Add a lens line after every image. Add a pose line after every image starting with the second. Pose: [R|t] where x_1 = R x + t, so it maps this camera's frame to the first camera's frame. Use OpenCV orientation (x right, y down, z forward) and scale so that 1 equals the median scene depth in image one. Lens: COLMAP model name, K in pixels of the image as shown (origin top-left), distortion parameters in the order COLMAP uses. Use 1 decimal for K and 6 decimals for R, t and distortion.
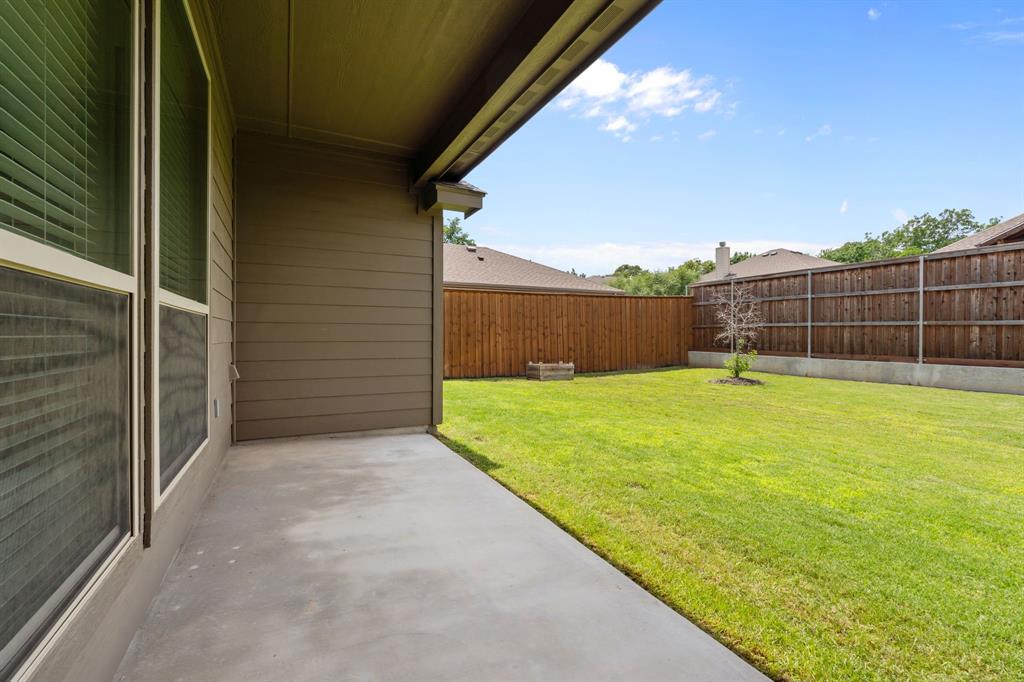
lens RADIAL K [[451.2, 0, 512.7], [0, 451.2, 333.7], [0, 0, 1]] dist [0.000698, 0.000033]
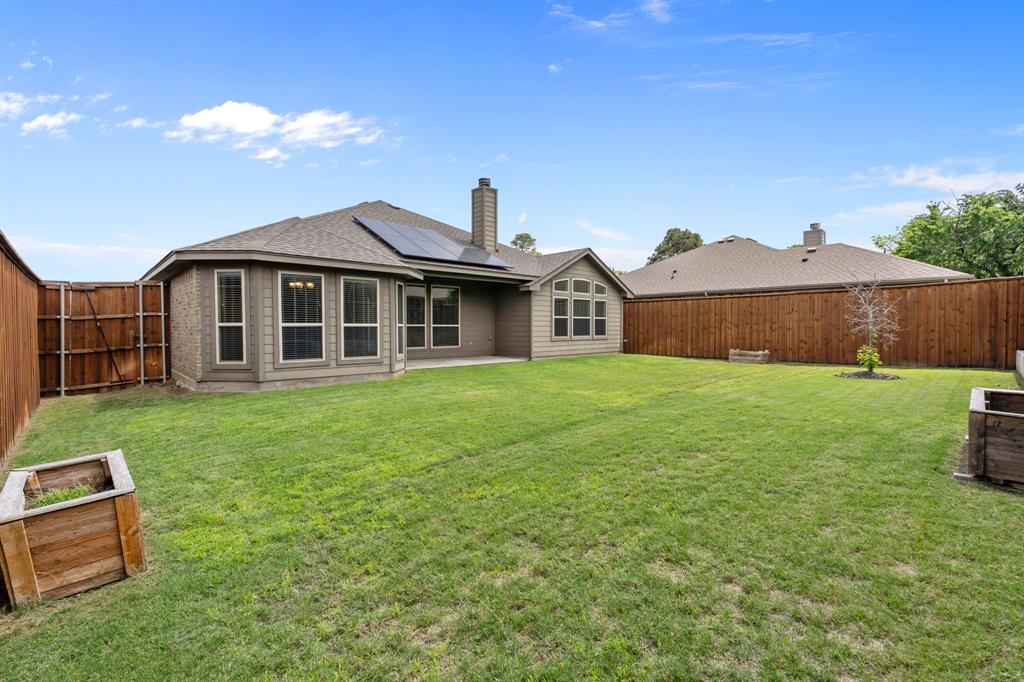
lens RADIAL K [[451.2, 0, 512.7], [0, 451.2, 333.7], [0, 0, 1]] dist [0.000698, 0.000033]
pose [[0.306030, 0.010742, -0.951961, 1.109651], [0.004454, 0.999909, 0.012714, -0.002652], [0.952011, -0.008131, 0.305954, -0.046317]]
